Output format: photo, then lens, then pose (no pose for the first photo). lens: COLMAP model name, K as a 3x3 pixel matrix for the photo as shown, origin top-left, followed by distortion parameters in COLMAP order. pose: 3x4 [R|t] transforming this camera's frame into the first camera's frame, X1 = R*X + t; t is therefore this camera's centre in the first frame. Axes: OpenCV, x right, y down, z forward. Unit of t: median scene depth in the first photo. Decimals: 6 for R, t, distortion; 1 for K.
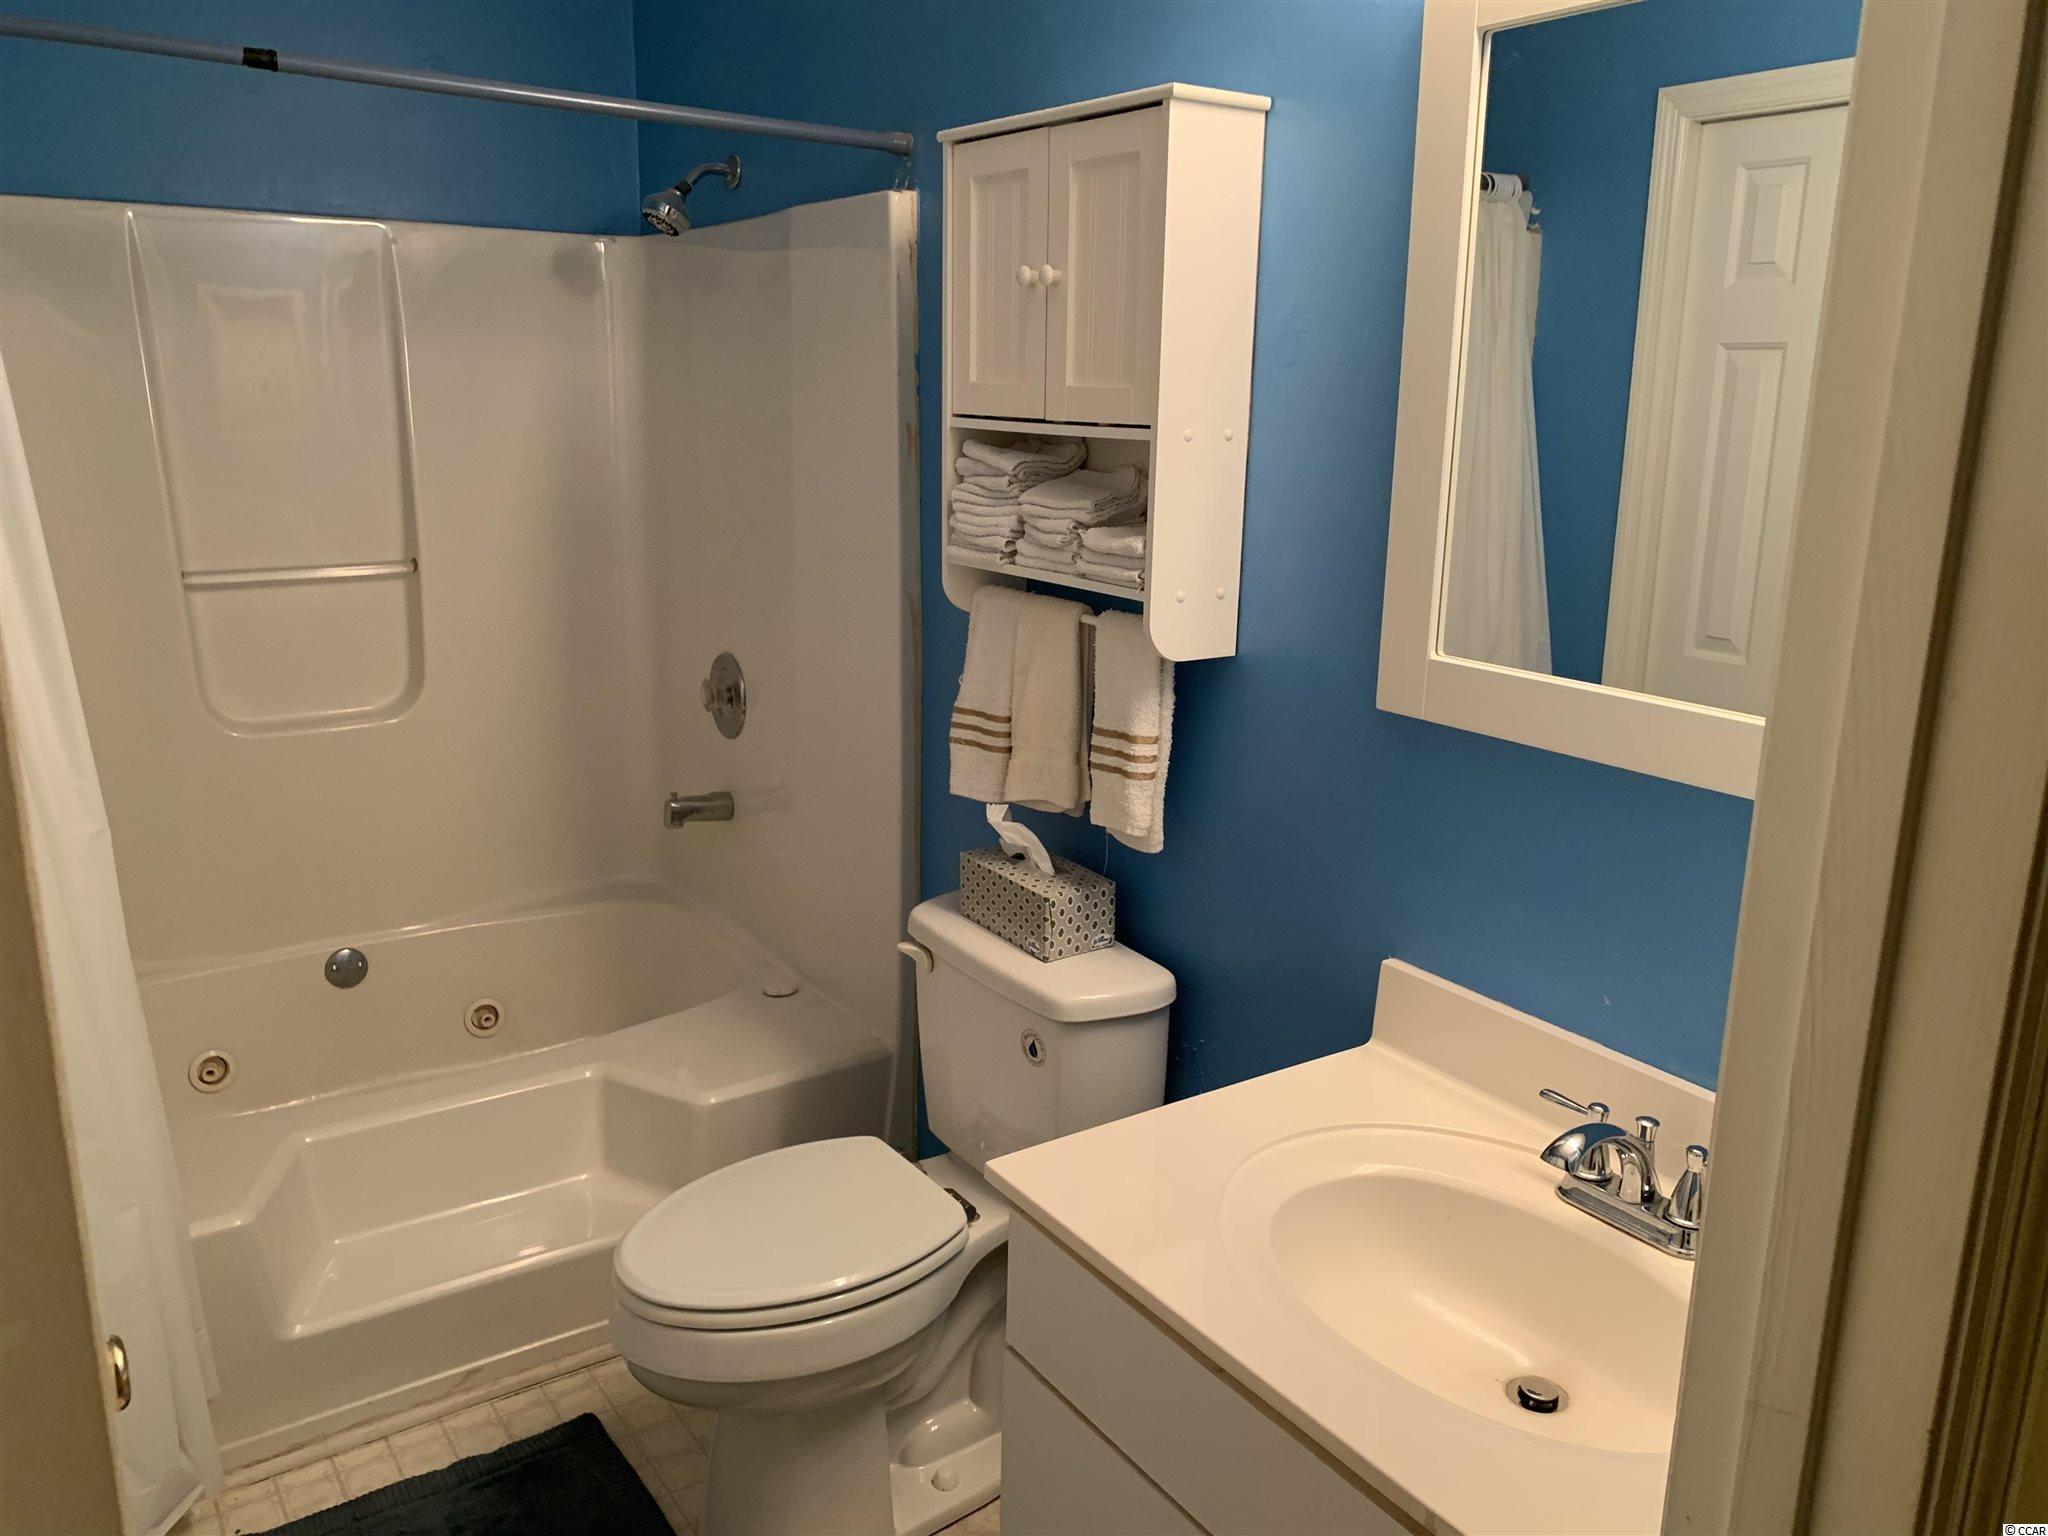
lens RADIAL K [[1574.7, 0, 1041.1], [0, 1574.7, 798.4], [0, 0, 1]] dist [0.063788, -0.086824]
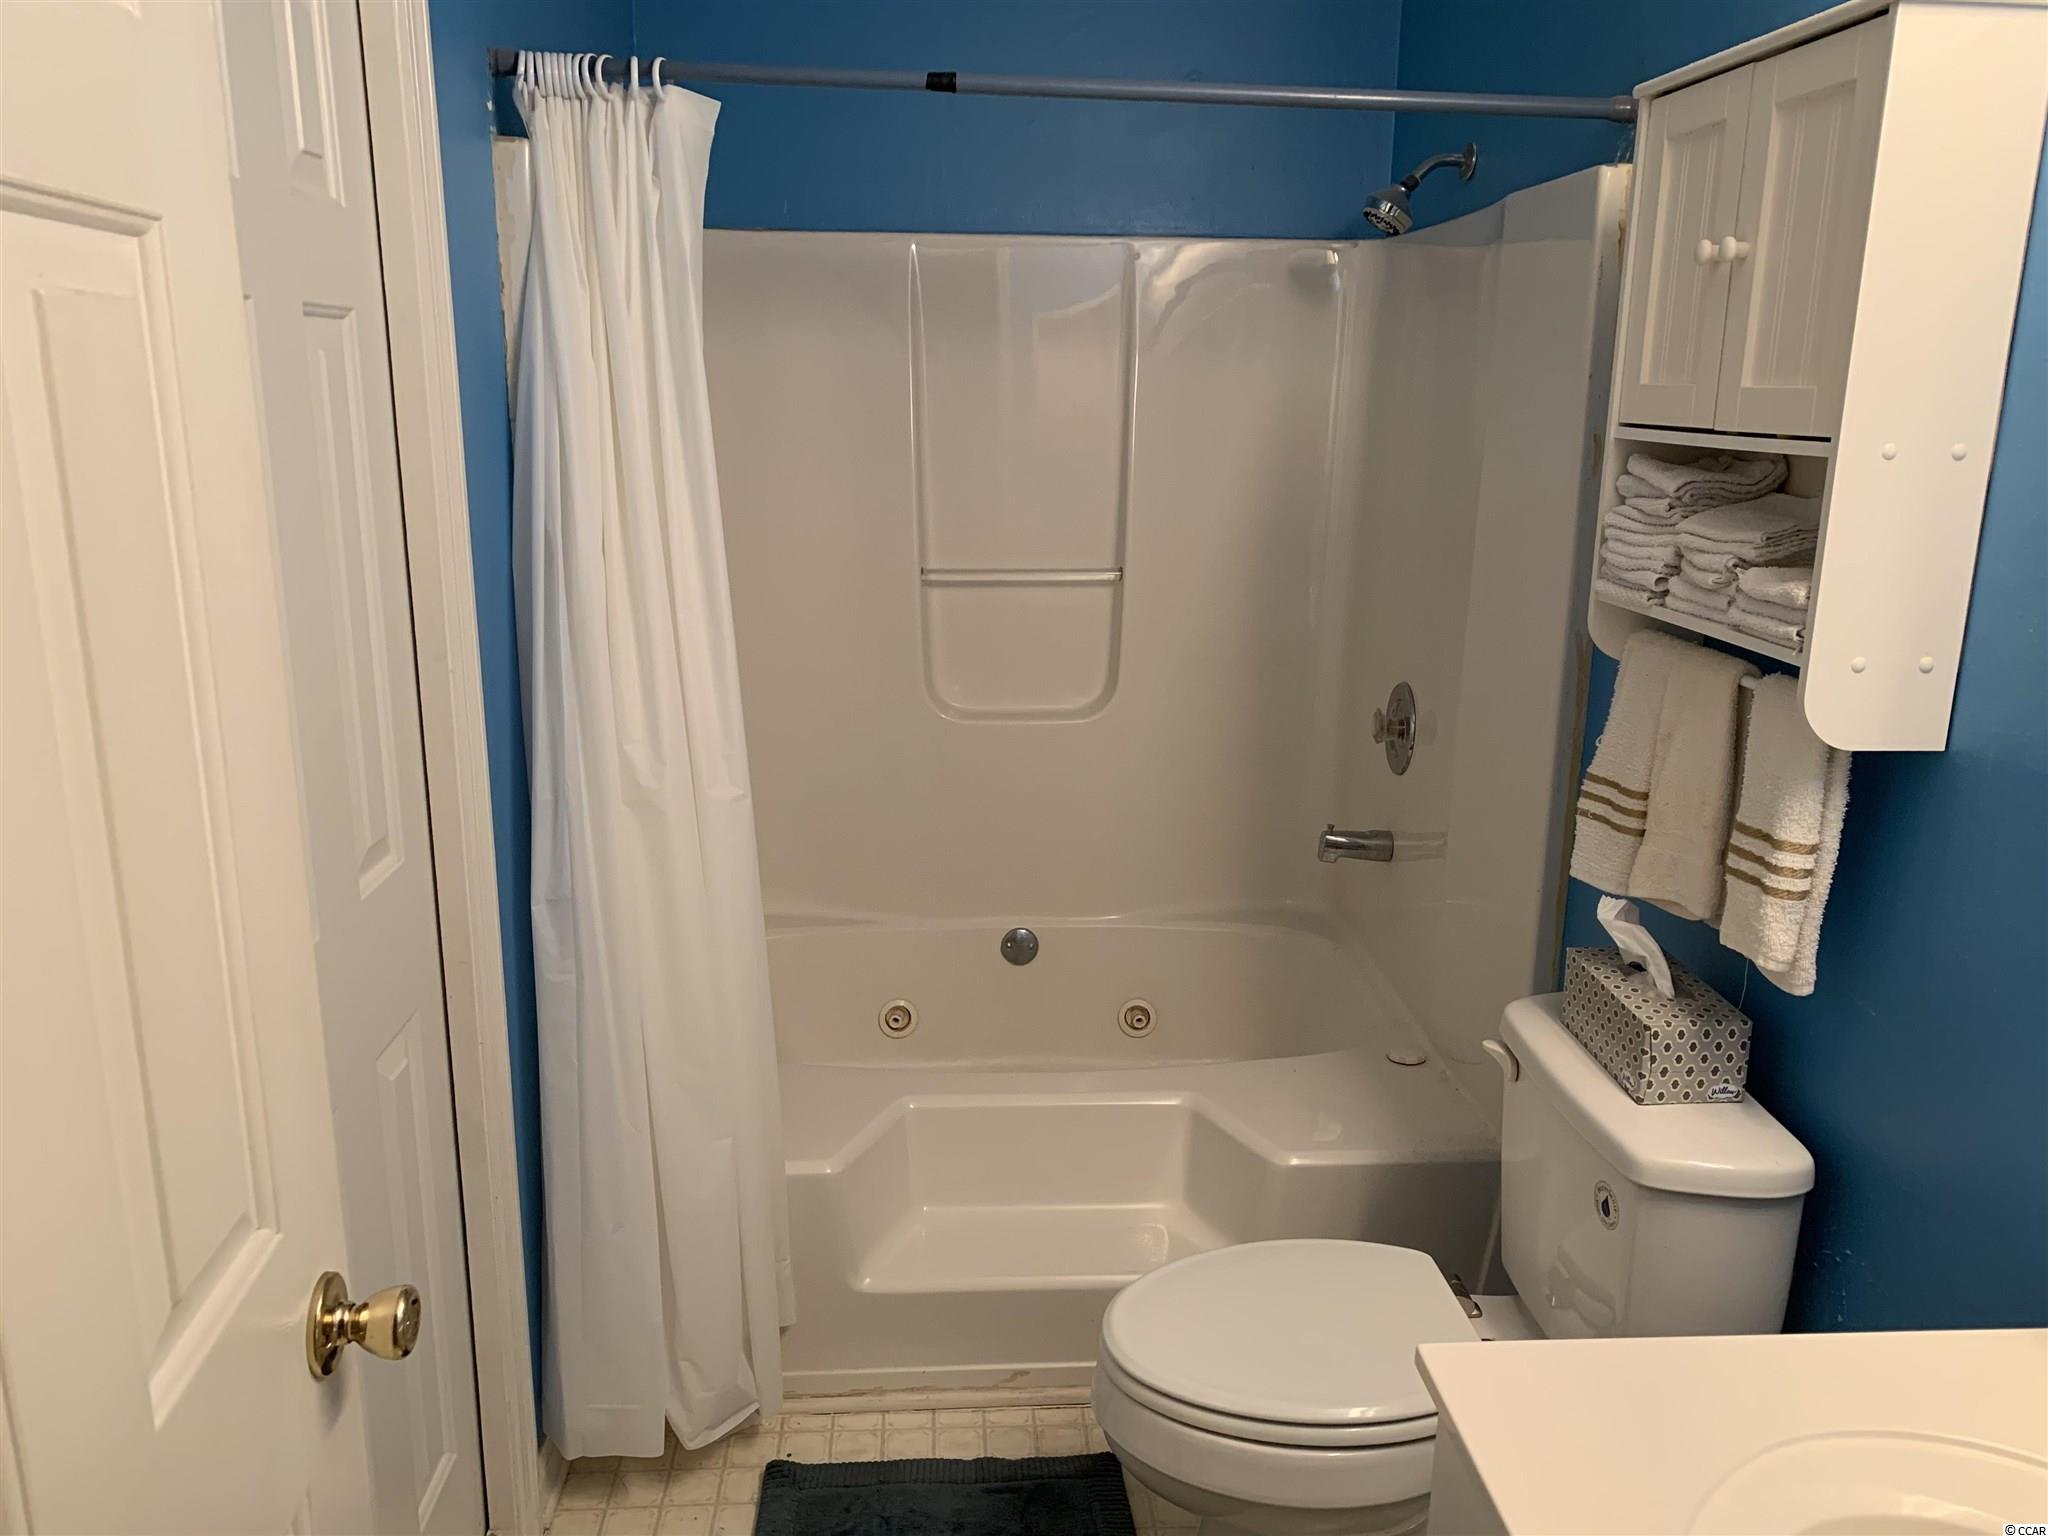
lens RADIAL K [[1574.7, 0, 1007.2], [0, 1574.7, 777.3], [0, 0, 1]] dist [0.063788, -0.086824]
pose [[0.854250, 0.119887, -0.505850, 0.108858], [-0.131428, 0.991241, 0.012978, -0.026517], [0.502975, 0.055396, 0.862524, 0.124425]]
